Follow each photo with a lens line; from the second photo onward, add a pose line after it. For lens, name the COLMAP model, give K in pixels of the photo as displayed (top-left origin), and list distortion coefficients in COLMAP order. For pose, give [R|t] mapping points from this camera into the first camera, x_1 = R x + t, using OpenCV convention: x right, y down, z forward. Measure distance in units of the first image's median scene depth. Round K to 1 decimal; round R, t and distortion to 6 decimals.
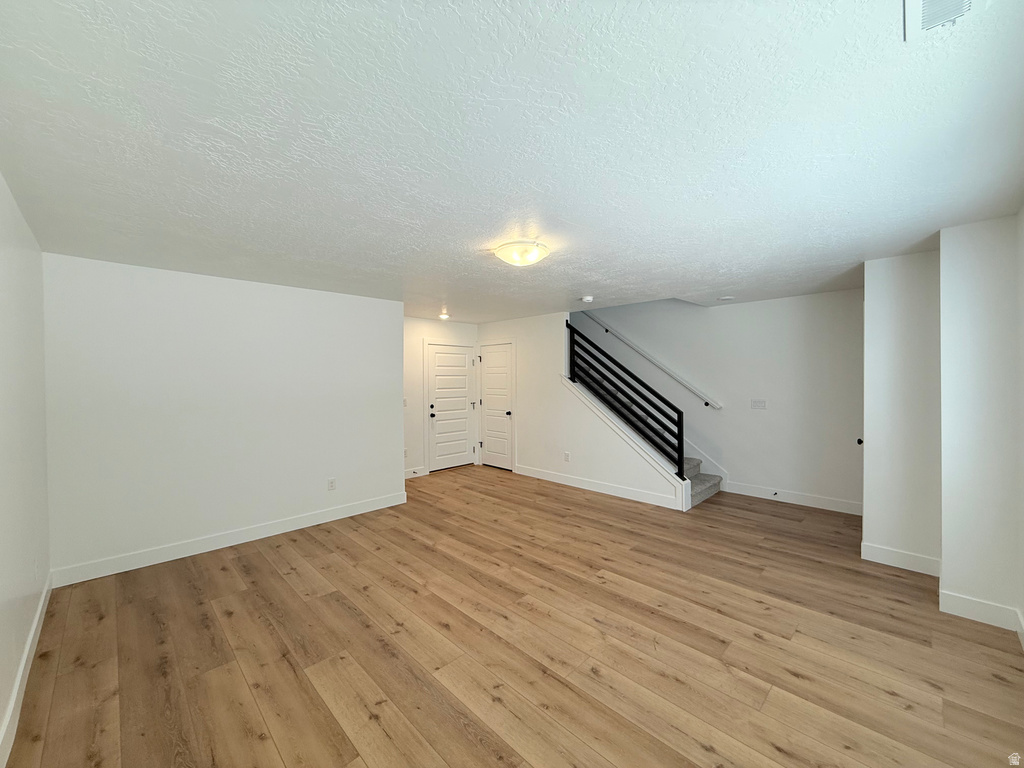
lens RADIAL K [[408.9, 0, 513.8], [0, 408.9, 380.0], [0, 0, 1]] dist [-0.002229, 0.000427]
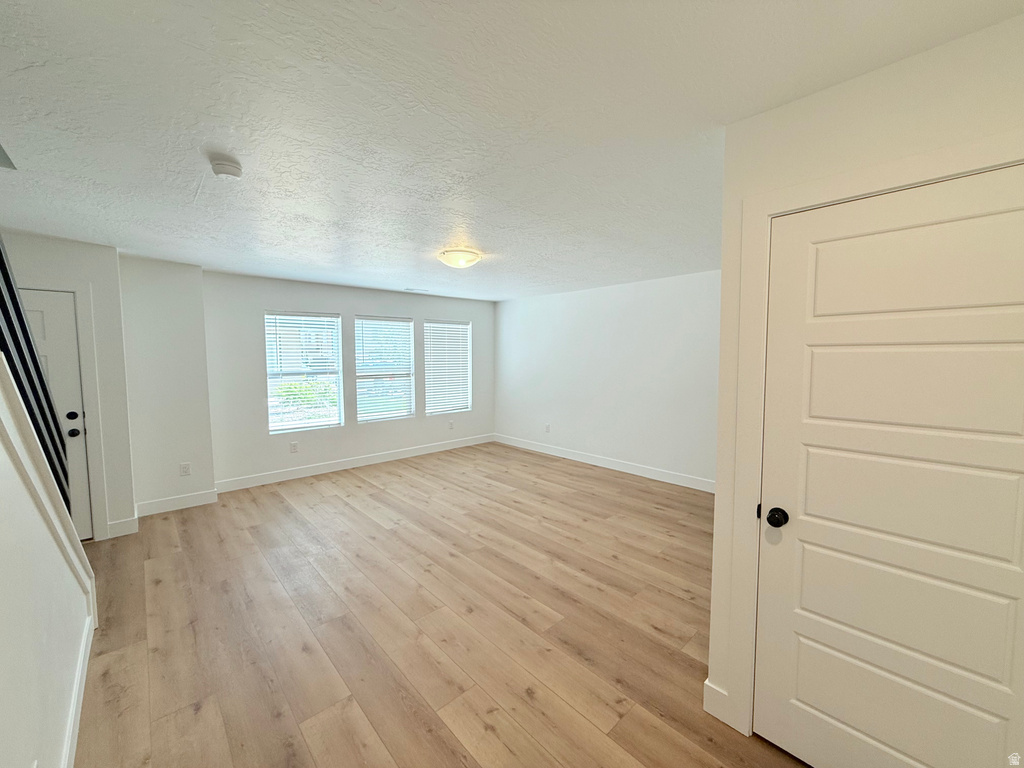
lens RADIAL K [[408.9, 0, 507.5], [0, 408.9, 383.7], [0, 0, 1]] dist [-0.002229, 0.000427]
pose [[-0.998592, 0.005741, 0.052729, -0.154663], [0.009852, 0.996901, 0.078045, -0.018691], [-0.052117, 0.078455, -0.995554, 1.853527]]
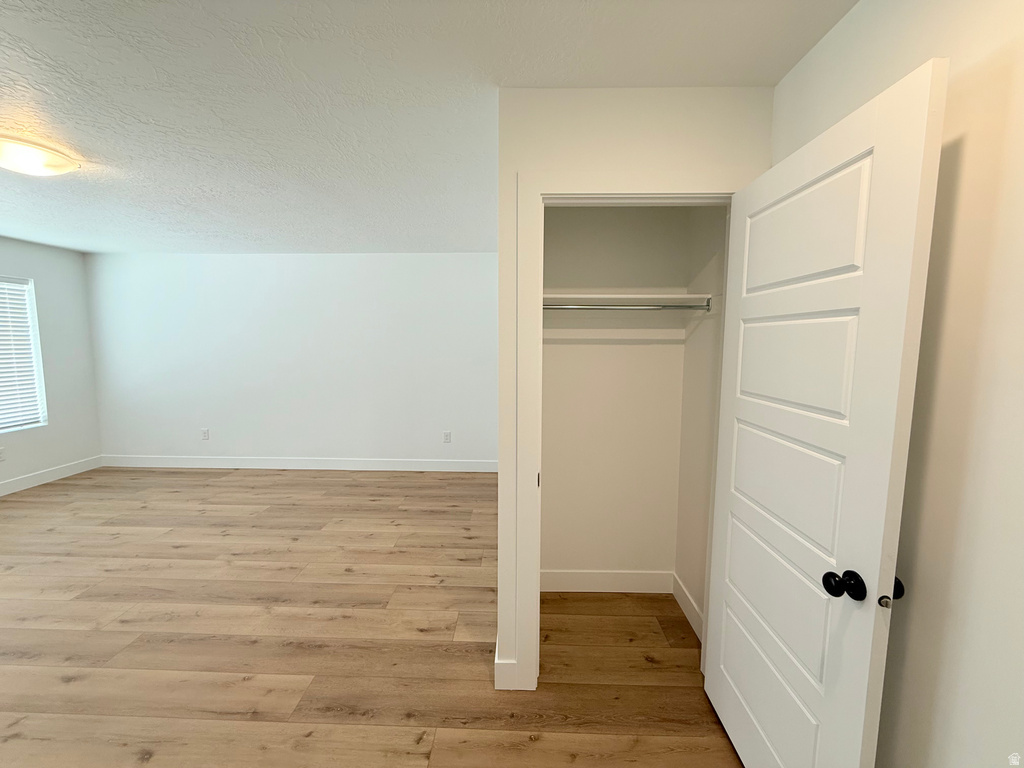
lens RADIAL K [[408.9, 0, 508.8], [0, 408.9, 382.6], [0, 0, 1]] dist [-0.002229, 0.000427]
pose [[-0.732017, 0.072774, -0.677389, -0.070219], [-0.004428, 0.993749, 0.111547, -0.005018], [0.681272, 0.084654, -0.727119, 1.716701]]
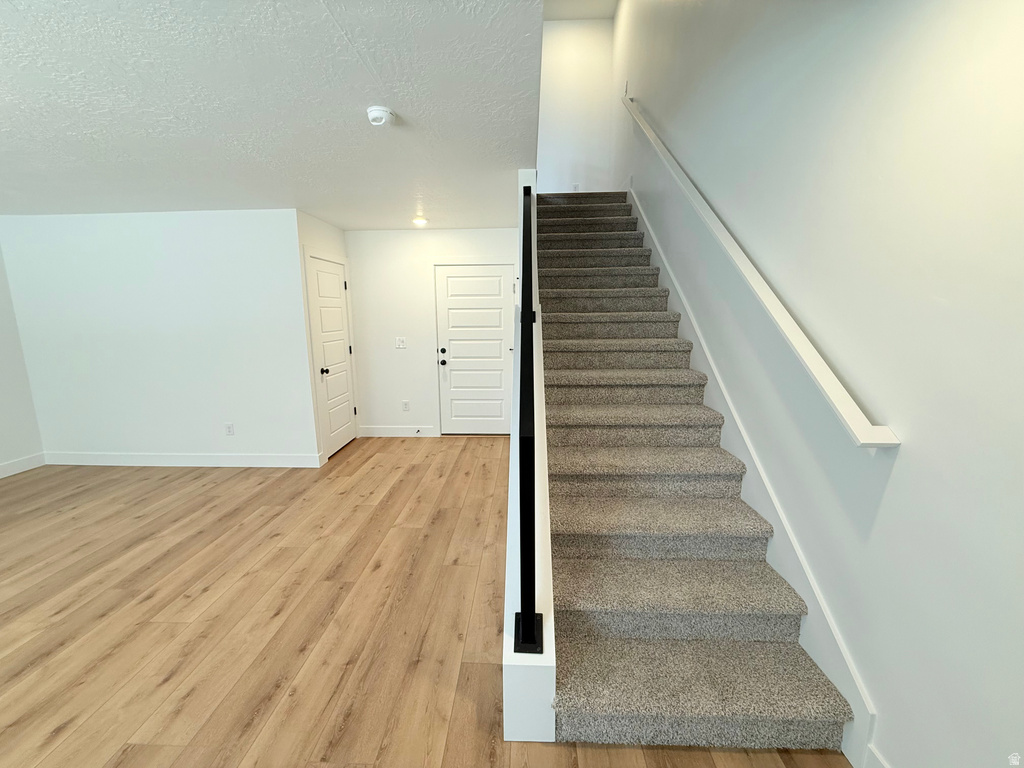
lens RADIAL K [[408.9, 0, 511.3], [0, 408.9, 384.4], [0, 0, 1]] dist [-0.002229, 0.000427]
pose [[0.675142, 0.127331, -0.726615, 0.785460], [-0.000212, 0.985024, 0.172417, -0.007383], [0.737688, -0.116252, 0.665058, 1.048906]]
